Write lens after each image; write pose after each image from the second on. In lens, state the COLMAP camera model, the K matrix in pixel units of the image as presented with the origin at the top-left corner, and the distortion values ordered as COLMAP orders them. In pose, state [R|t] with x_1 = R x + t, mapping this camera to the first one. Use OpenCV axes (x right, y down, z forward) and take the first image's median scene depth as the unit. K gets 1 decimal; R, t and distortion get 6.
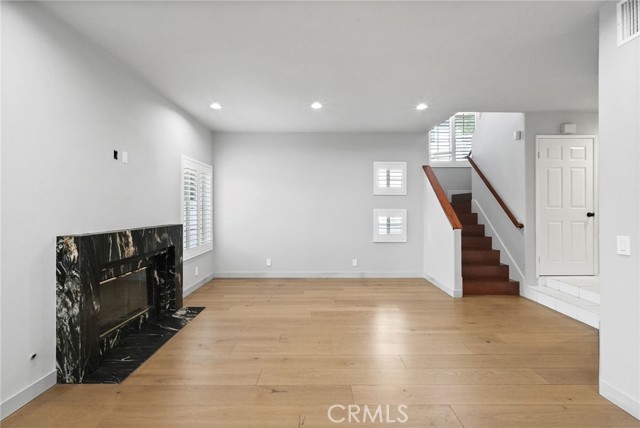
lens RADIAL K [[281.8, 0, 318.2], [0, 281.8, 207.3], [0, 0, 1]] dist [0.000771, 0.000019]
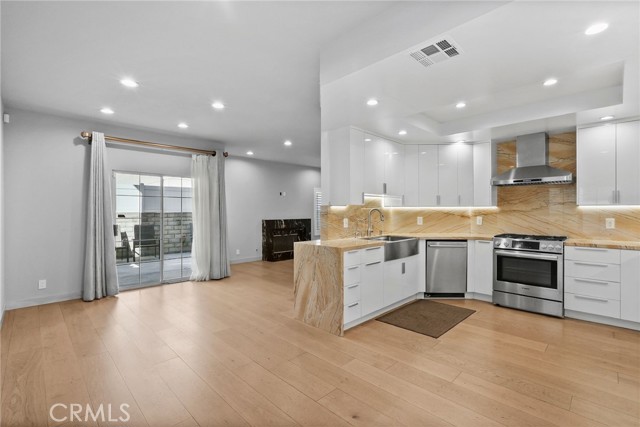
lens RADIAL K [[294.5, 0, 320.0], [0, 294.5, 213.5], [0, 0, 1]] dist [-0.000472, 0.000094]
pose [[0.691830, -0.002371, -0.722056, 1.171669], [0.012696, 0.999880, 0.008881, -0.001710], [0.721948, -0.015312, 0.691777, -0.549292]]
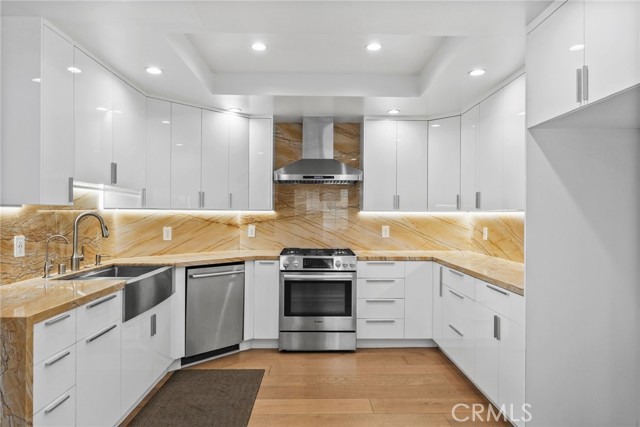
lens RADIAL K [[401.5, 0, 320.0], [0, 401.5, 213.5], [0, 0, 1]] dist [-0.000044, 0.001644]
pose [[0.999994, -0.002861, -0.001728, 1.030864], [0.002872, 0.999974, 0.006584, -0.006697], [0.001709, -0.006589, 0.999977, -0.441895]]
